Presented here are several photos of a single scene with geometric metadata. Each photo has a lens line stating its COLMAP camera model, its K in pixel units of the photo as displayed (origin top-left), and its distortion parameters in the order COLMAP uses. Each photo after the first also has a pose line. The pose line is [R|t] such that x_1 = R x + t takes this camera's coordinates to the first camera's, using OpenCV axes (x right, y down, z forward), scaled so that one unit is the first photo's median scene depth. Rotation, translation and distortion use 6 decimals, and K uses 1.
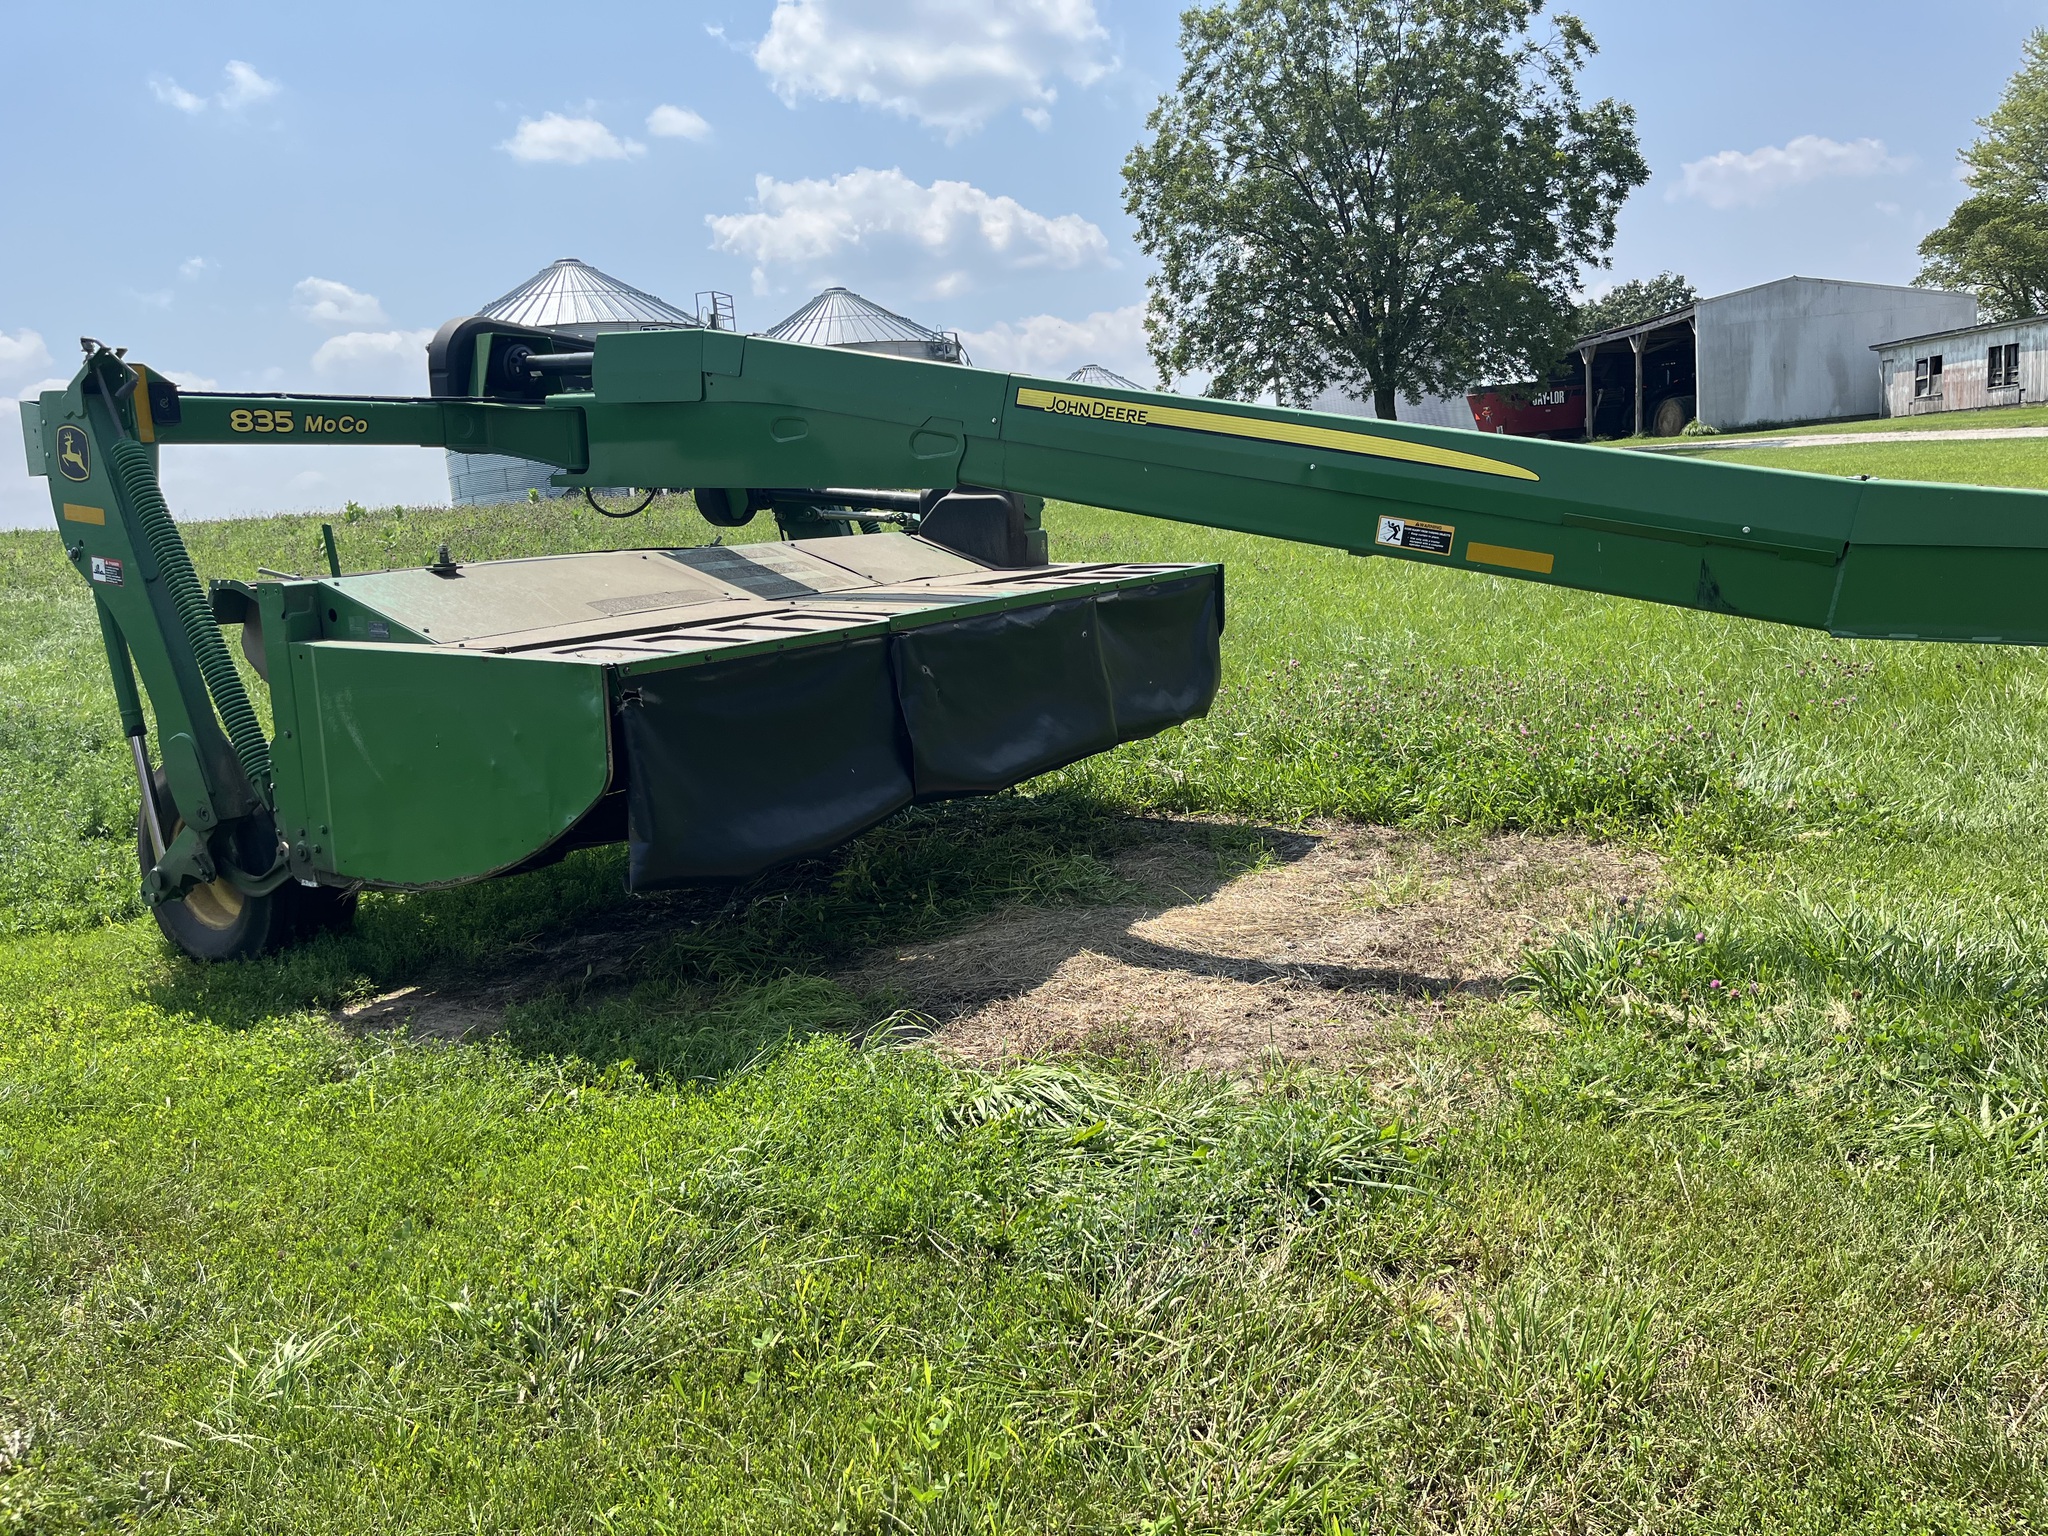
lens RADIAL K [[1568.2, 0, 1035.2], [0, 1568.2, 775.3], [0, 0, 1]] dist [0.064679, -0.088650]
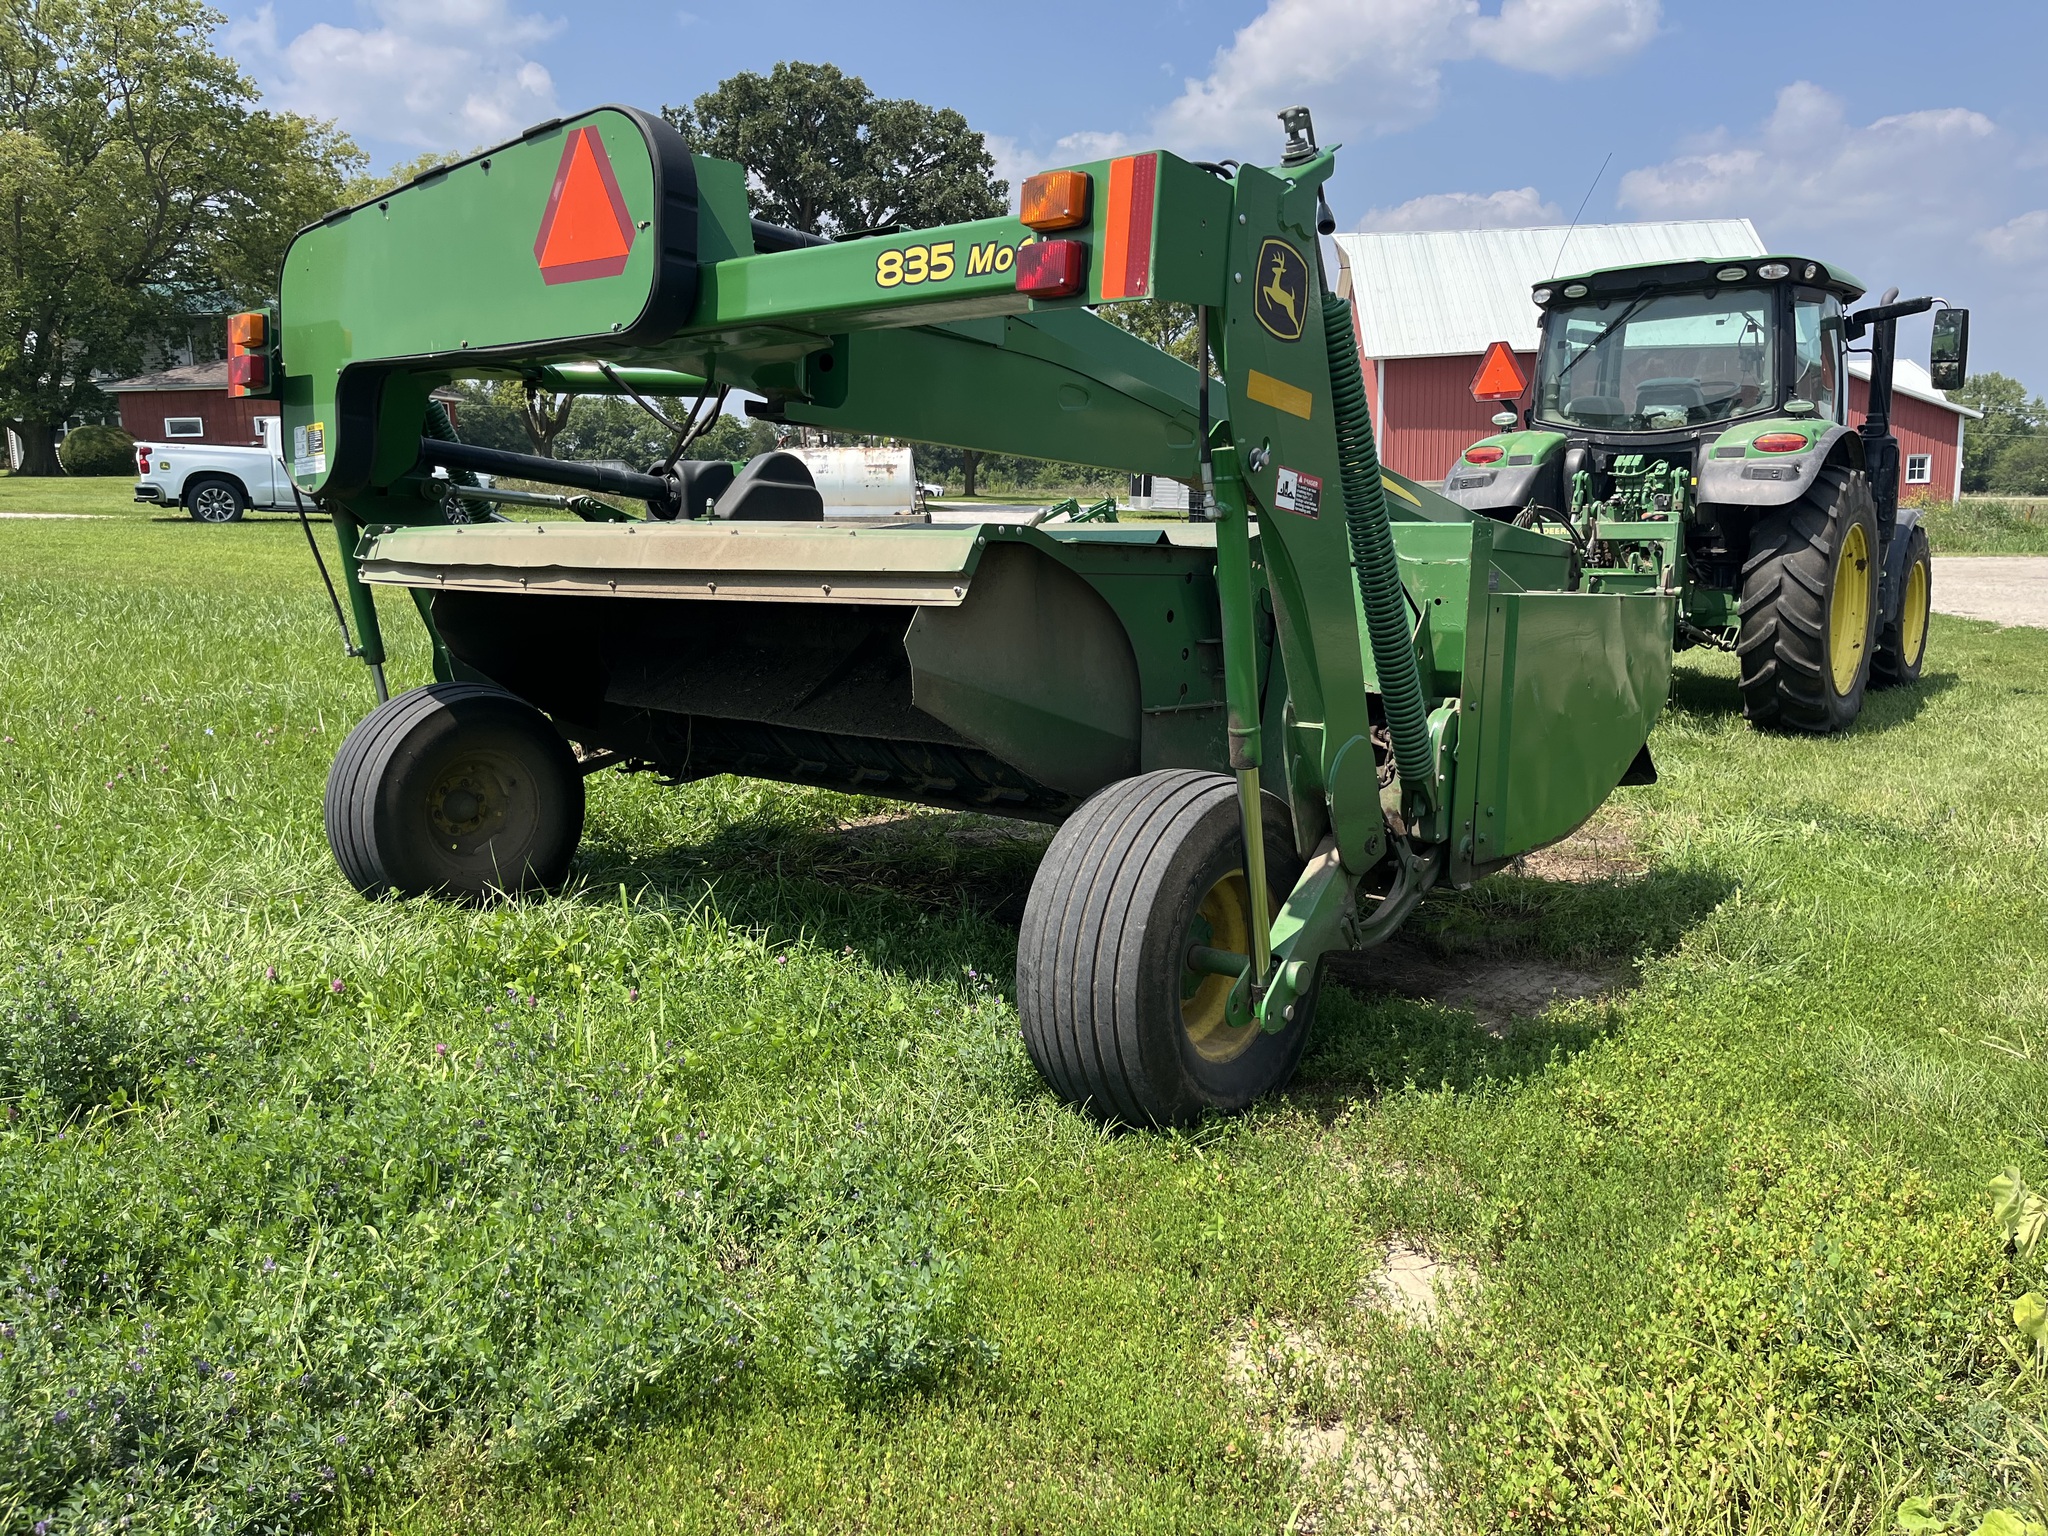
lens RADIAL K [[1568.2, 0, 1035.2], [0, 1568.2, 775.3], [0, 0, 1]] dist [0.064679, -0.088650]
pose [[0.128521, -0.095809, 0.987068, -1.204320], [0.159341, 0.984386, 0.074802, -0.081782], [-0.978822, 0.147667, 0.141781, 1.020002]]
